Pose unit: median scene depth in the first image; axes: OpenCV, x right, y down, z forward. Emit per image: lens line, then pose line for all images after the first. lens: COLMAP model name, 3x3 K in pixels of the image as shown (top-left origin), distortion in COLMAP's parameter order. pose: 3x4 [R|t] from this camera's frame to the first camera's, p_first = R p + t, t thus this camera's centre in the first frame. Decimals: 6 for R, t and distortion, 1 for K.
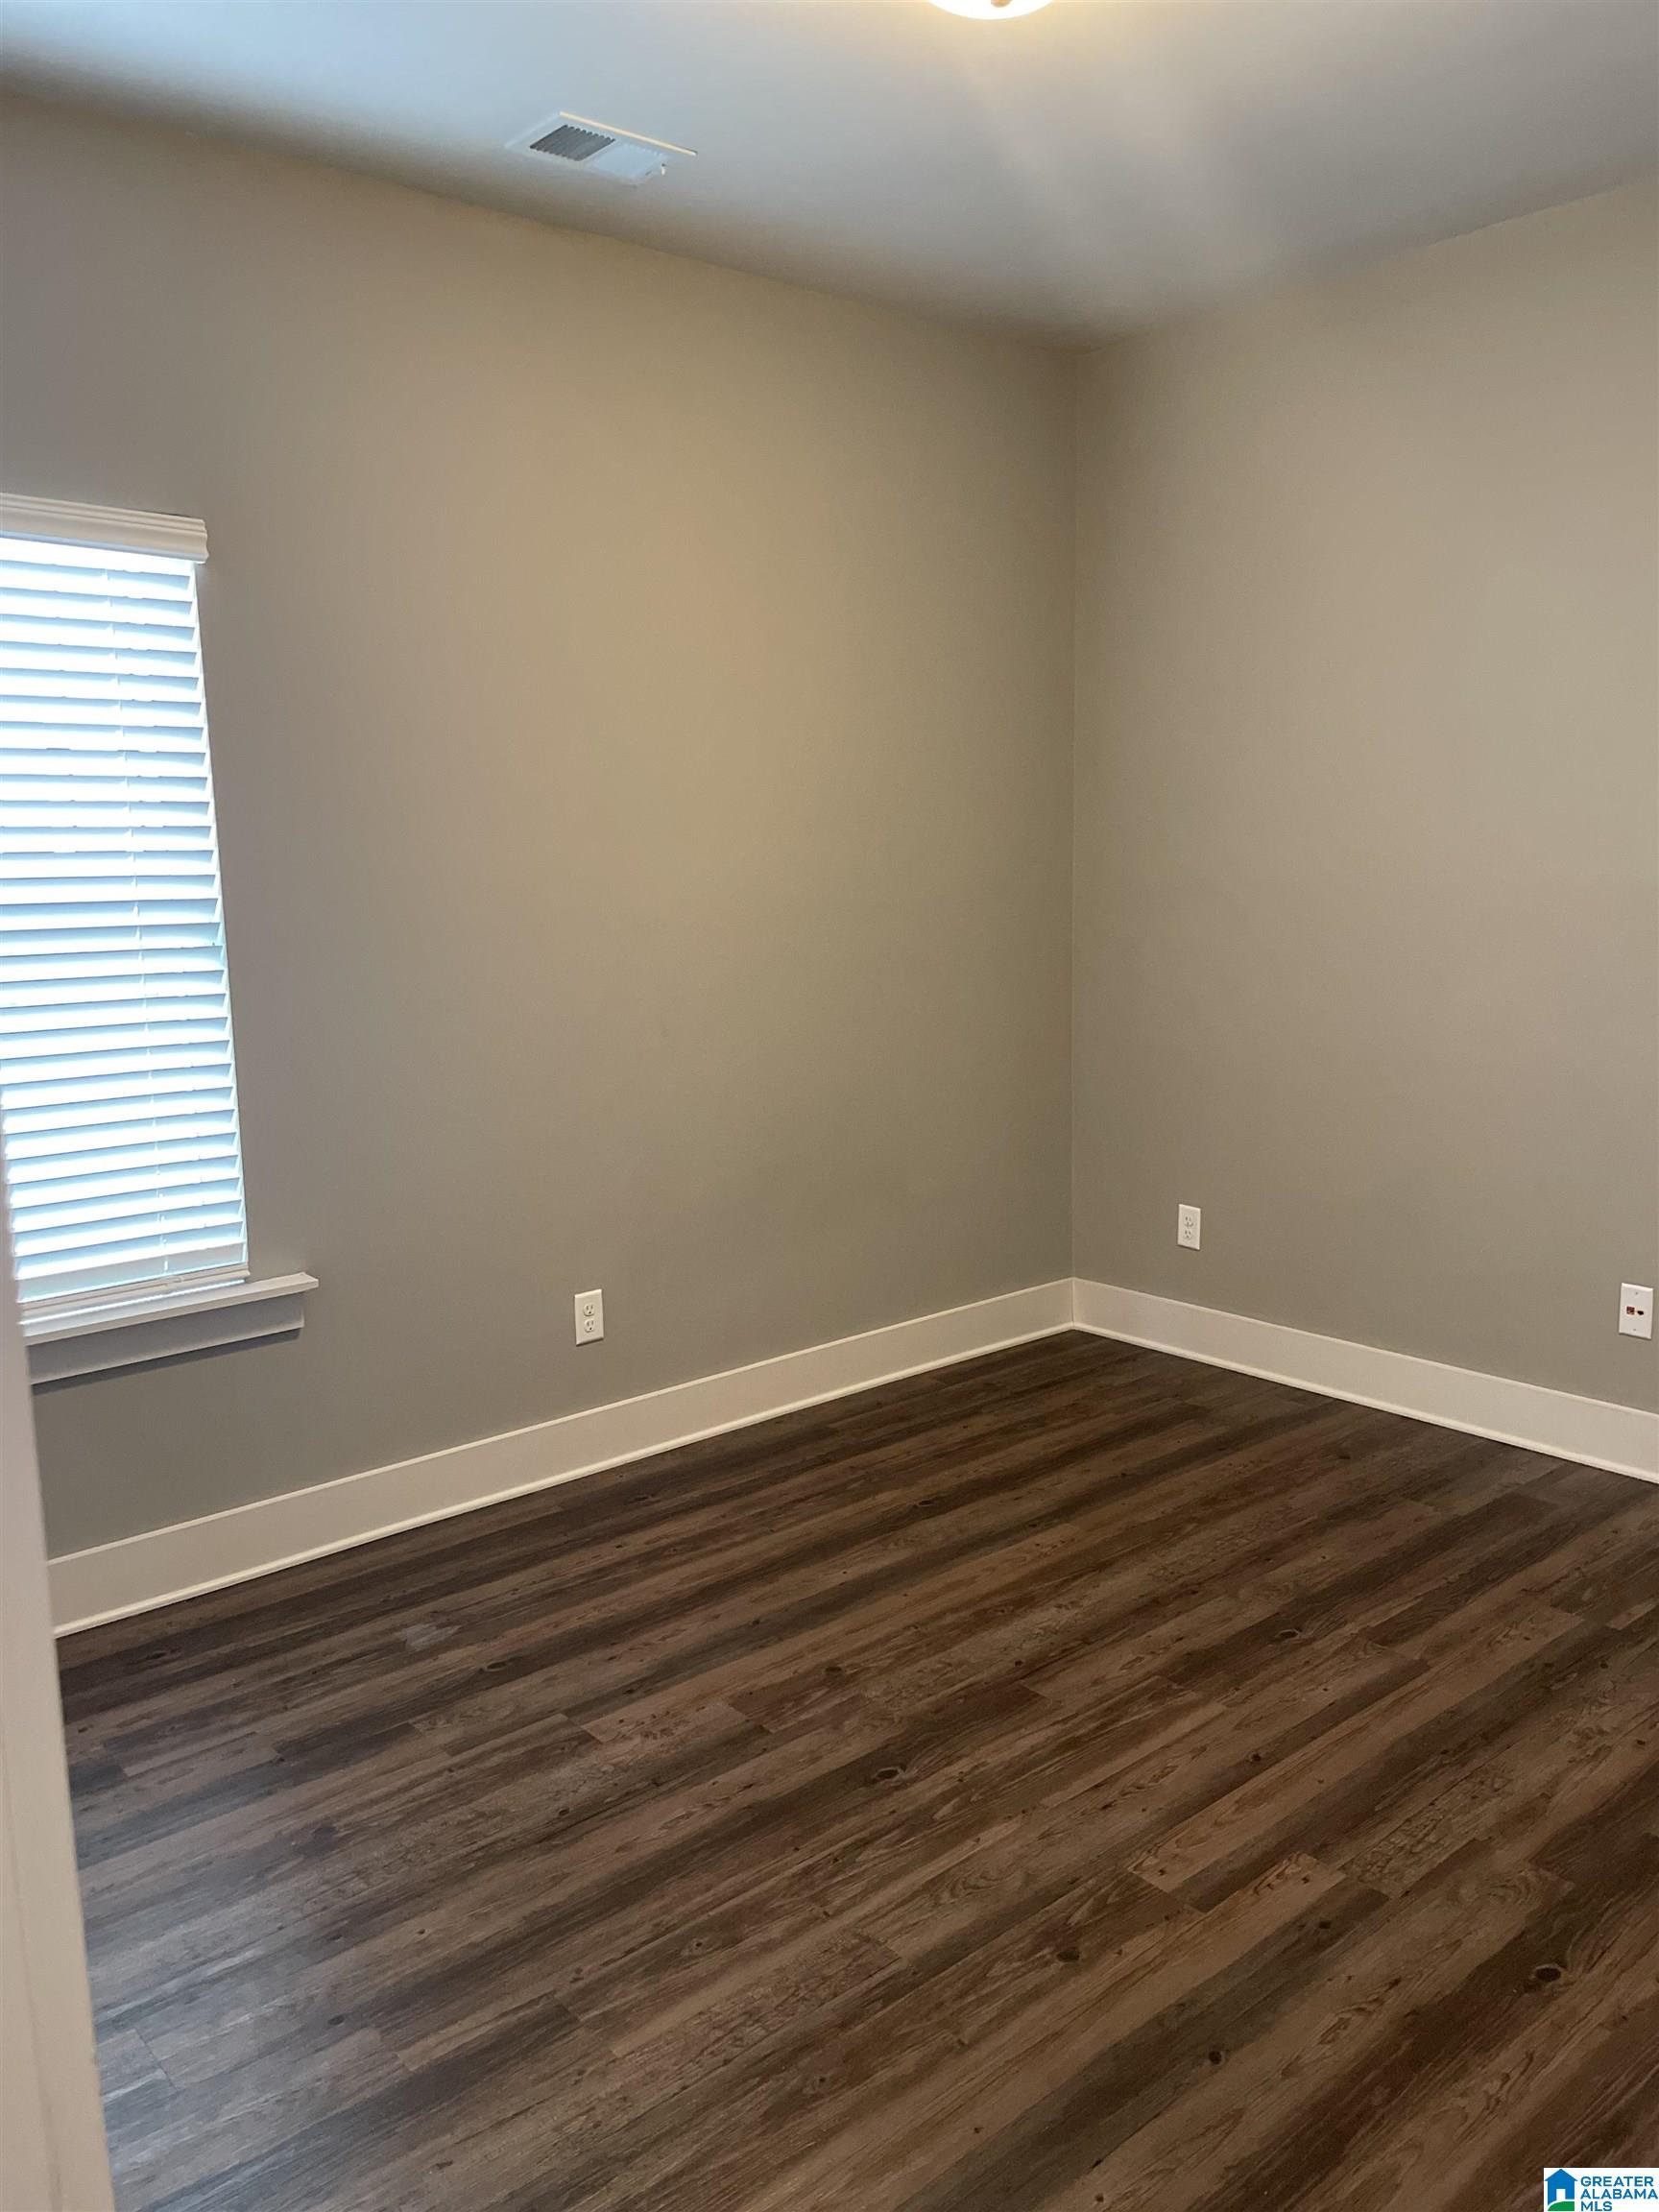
lens RADIAL K [[1668.7, 0, 827.5], [0, 1668.7, 1110.4], [0, 0, 1]] dist [0.096011, -0.118583]
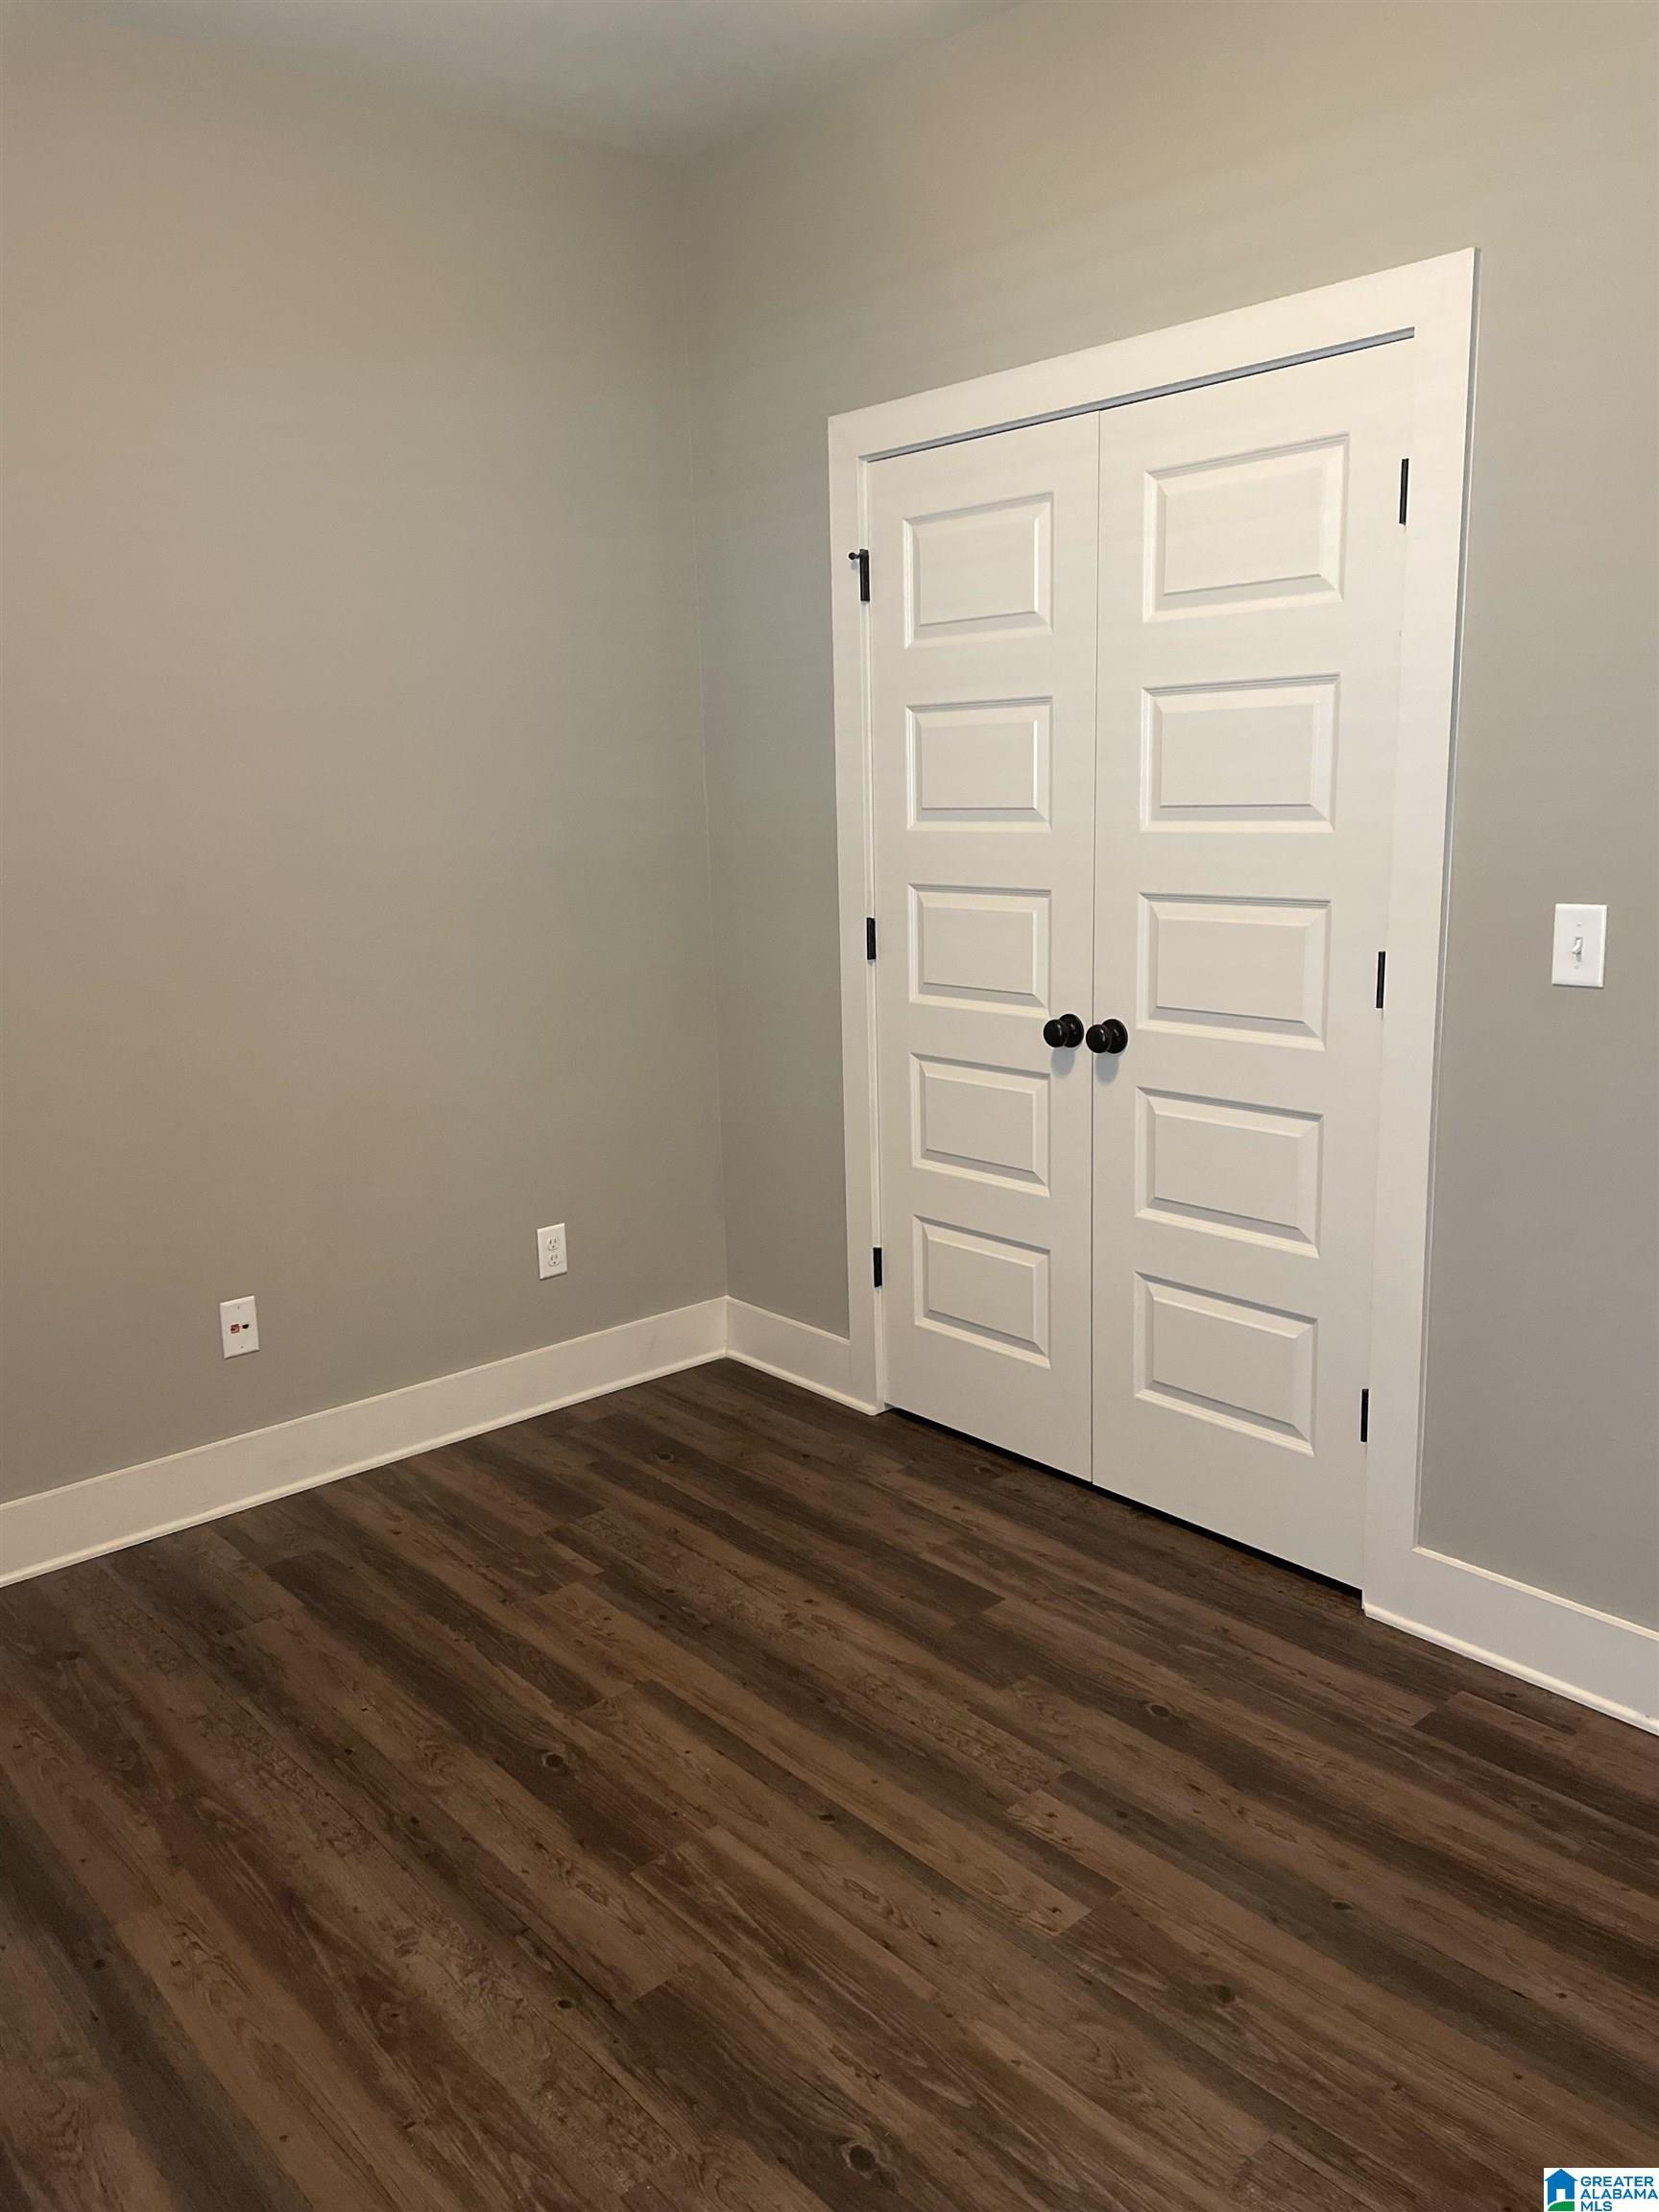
lens RADIAL K [[1668.7, 0, 828.6], [0, 1668.7, 1107.1], [0, 0, 1]] dist [0.096011, -0.118583]
pose [[-0.013534, -0.178680, 0.983814, -0.590986], [0.185472, 0.966381, 0.178065, -0.146423], [-0.982556, 0.184880, 0.020061, 0.970935]]
